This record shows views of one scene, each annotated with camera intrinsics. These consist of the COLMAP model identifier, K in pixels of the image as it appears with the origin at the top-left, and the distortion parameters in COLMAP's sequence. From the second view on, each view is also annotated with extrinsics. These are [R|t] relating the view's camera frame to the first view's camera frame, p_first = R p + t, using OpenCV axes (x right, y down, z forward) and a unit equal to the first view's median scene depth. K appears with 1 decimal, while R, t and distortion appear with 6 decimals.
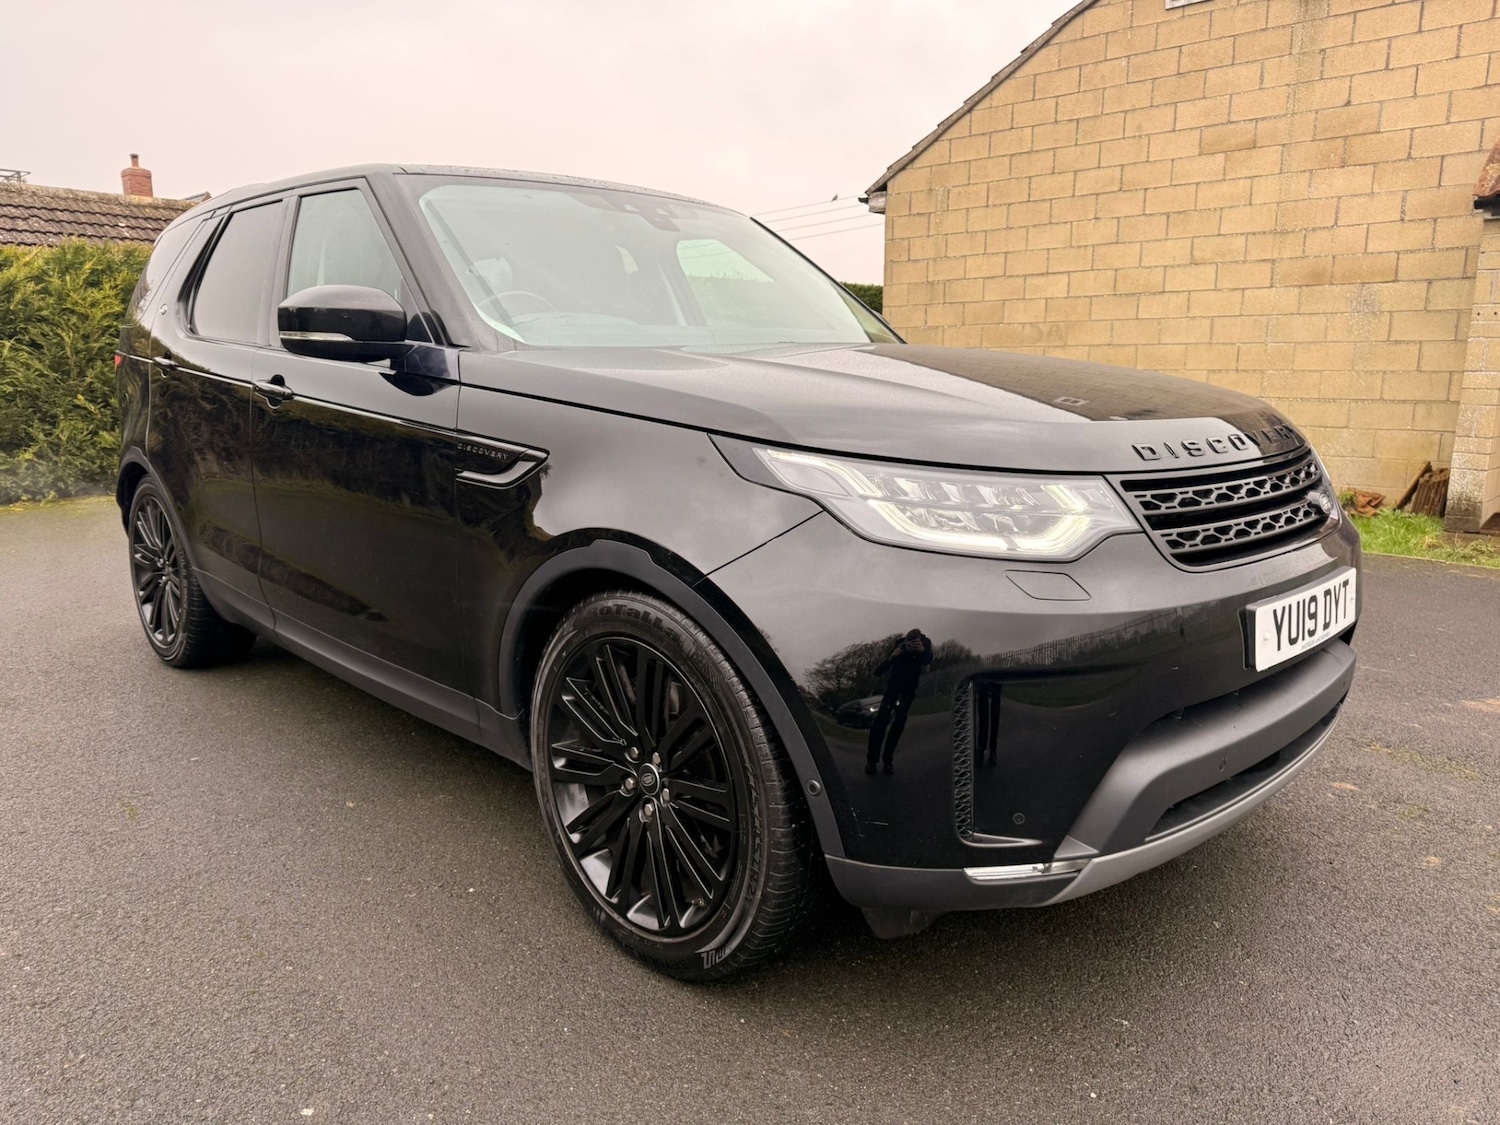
lens RADIAL K [[1072.1, 0, 745.4], [0, 1072.1, 565.1], [0, 0, 1]] dist [0.010074, -0.006045]
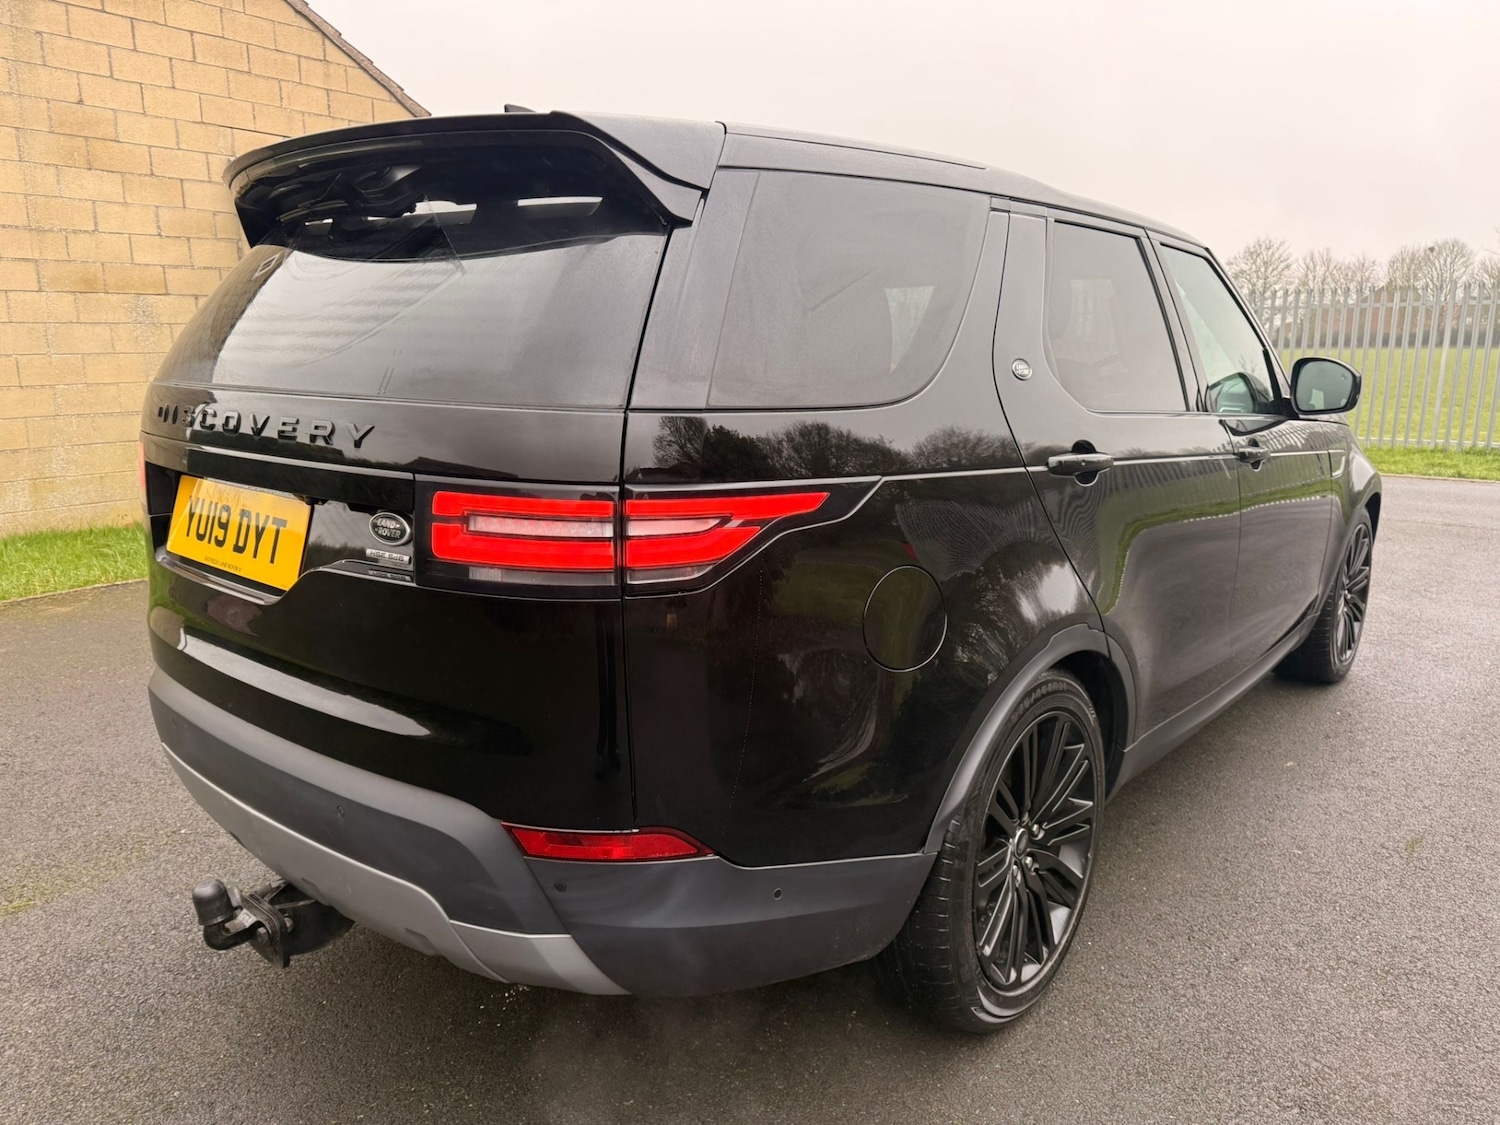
lens RADIAL K [[1075.2, 0, 752.4], [0, 1075.2, 562.2], [0, 0, 1]] dist [0.010304, -0.006895]
pose [[-0.106505, -0.202598, 0.973453, -0.516208], [0.190355, 0.956759, 0.219950, -0.140029], [-0.975921, 0.208727, -0.063334, 0.576278]]
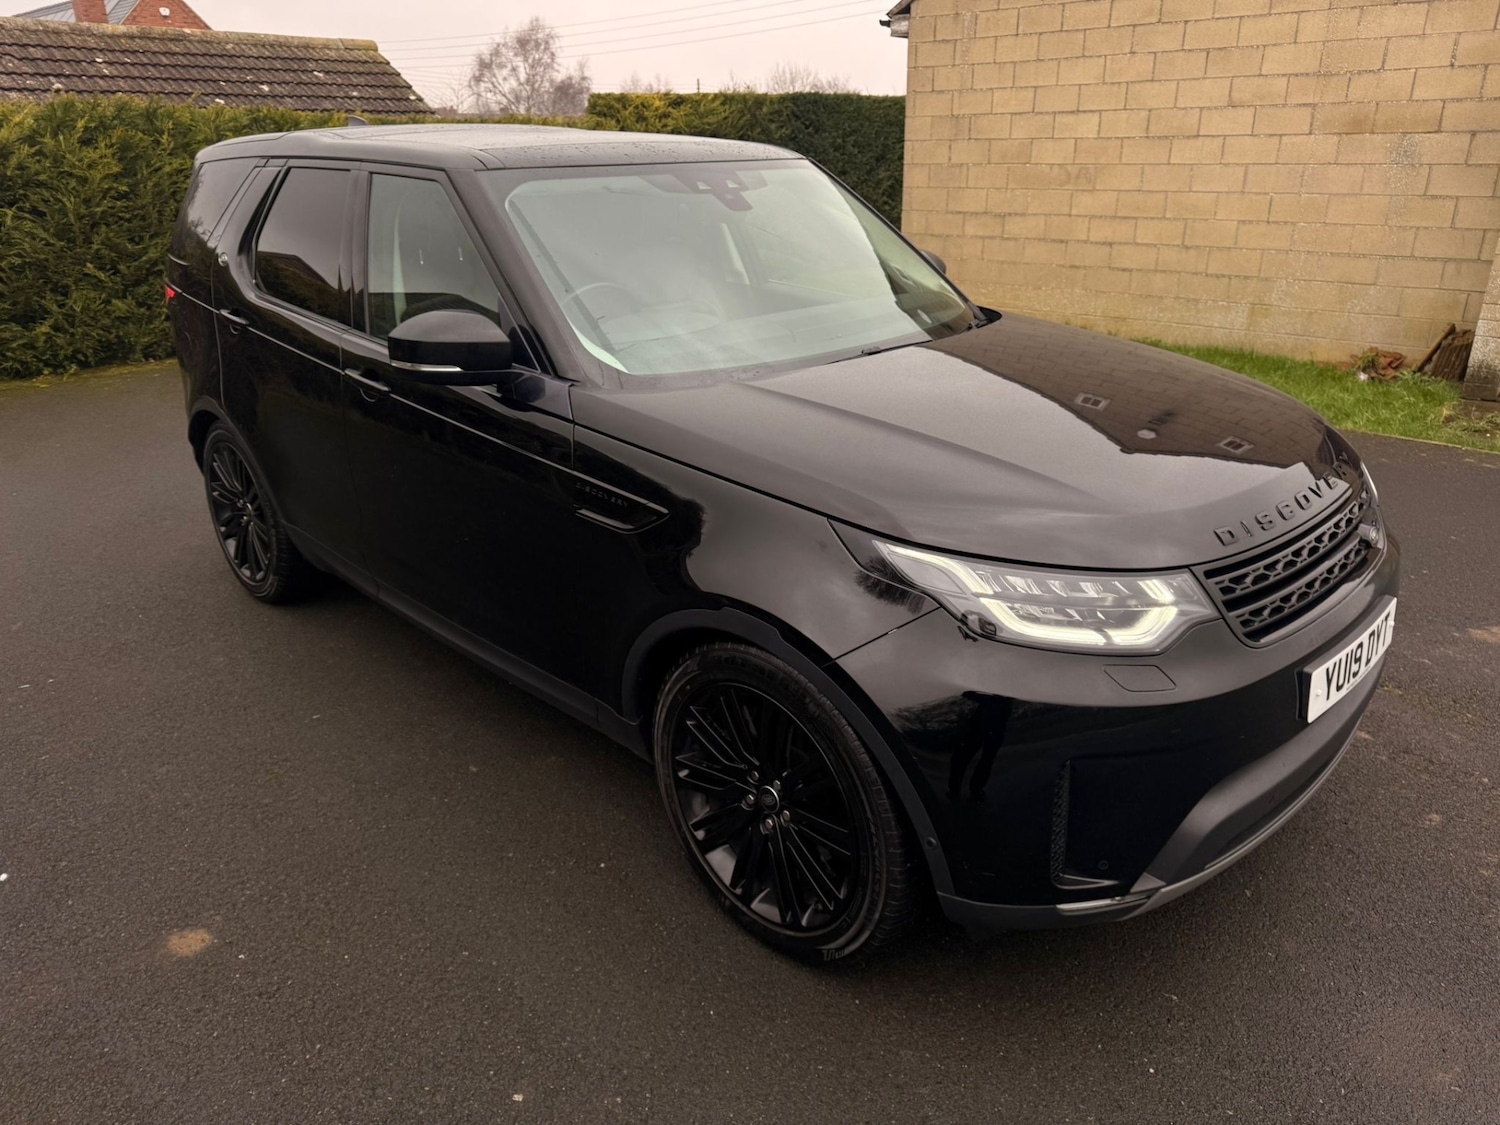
lens RADIAL K [[1075.2, 0, 752.4], [0, 1075.2, 562.2], [0, 0, 1]] dist [0.010304, -0.006895]
pose [[0.999867, -0.014119, 0.008158, -0.029049], [0.012411, 0.983424, 0.180895, -0.066056], [-0.010577, -0.180770, 0.983469, -0.022728]]
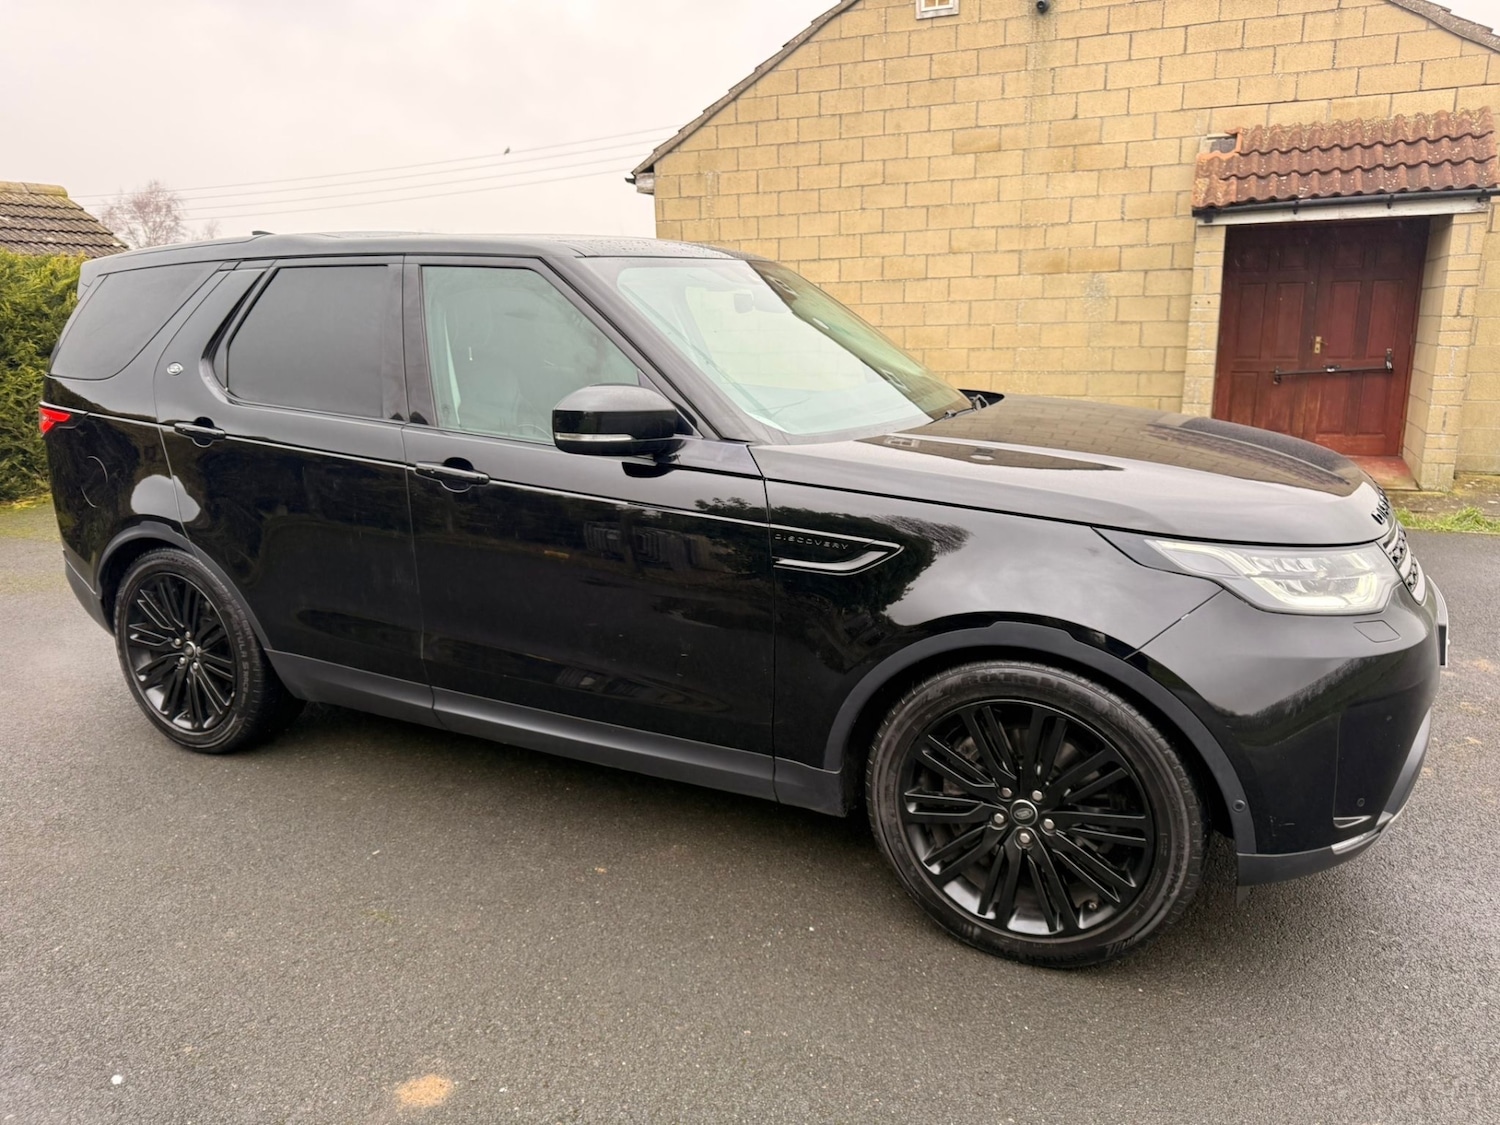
lens RADIAL K [[1071.1, 0, 746.4], [0, 1071.1, 559.7], [0, 0, 1]] dist [0.035282, -0.047205]
pose [[0.946310, -0.090957, 0.310201, -0.186040], [0.077713, 0.995468, 0.054819, -0.043711], [-0.313781, -0.027769, 0.949089, -0.009924]]
